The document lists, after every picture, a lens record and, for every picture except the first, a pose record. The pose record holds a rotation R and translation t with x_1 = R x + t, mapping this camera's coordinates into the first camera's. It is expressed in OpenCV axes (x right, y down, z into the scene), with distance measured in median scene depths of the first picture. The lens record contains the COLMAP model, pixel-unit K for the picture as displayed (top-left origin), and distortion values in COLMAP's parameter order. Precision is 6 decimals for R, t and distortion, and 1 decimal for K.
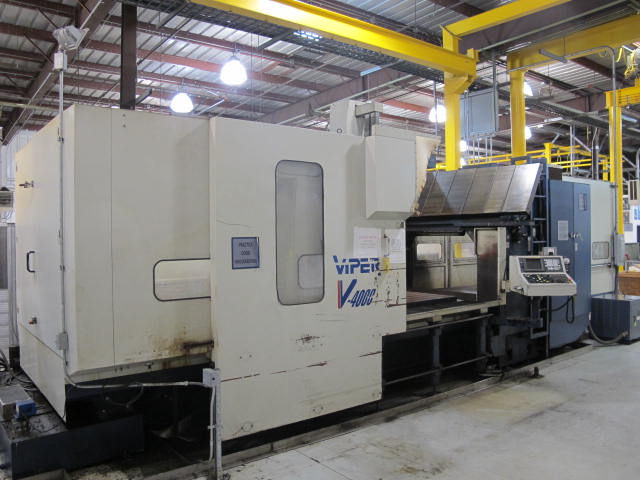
lens RADIAL K [[533.0, 0, 315.5], [0, 533.0, 236.1], [0, 0, 1]] dist [-0.125213, 0.070774]
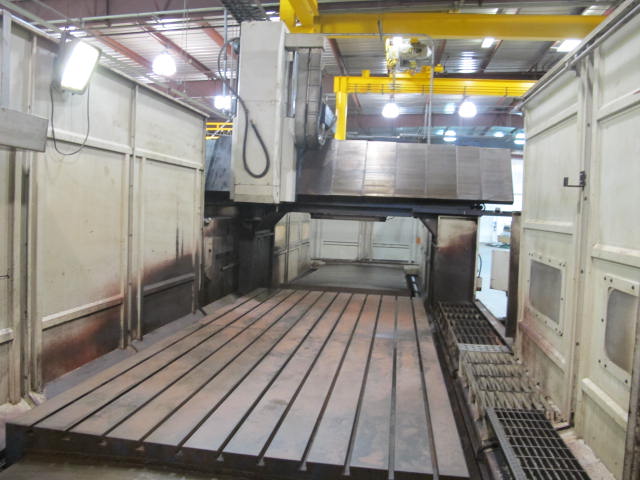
lens RADIAL K [[533.0, 0, 319.4], [0, 533.0, 241.0], [0, 0, 1]] dist [-0.125213, 0.070774]
pose [[0.710857, -0.008312, 0.703288, -0.619086], [-0.038396, 0.997980, 0.050604, -0.015234], [-0.702288, -0.062976, 0.709102, 0.785604]]
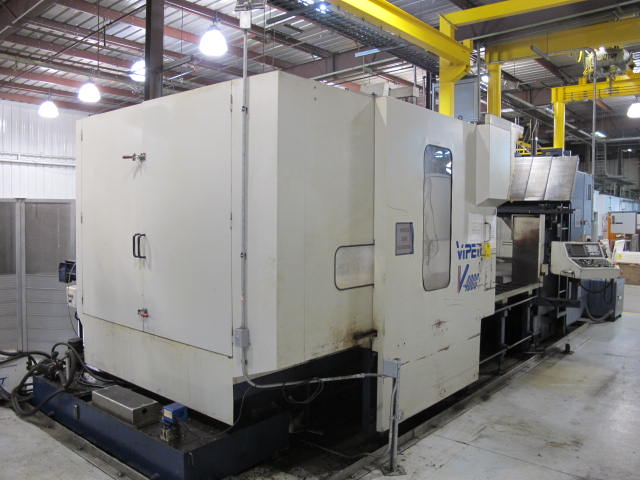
lens RADIAL K [[533.0, 0, 321.8], [0, 533.0, 236.1], [0, 0, 1]] dist [-0.125213, 0.070774]
pose [[0.979564, 0.011204, 0.200819, -0.376857], [-0.019076, 0.999122, 0.037309, -0.005301], [-0.200225, -0.040378, 0.978918, 0.060981]]
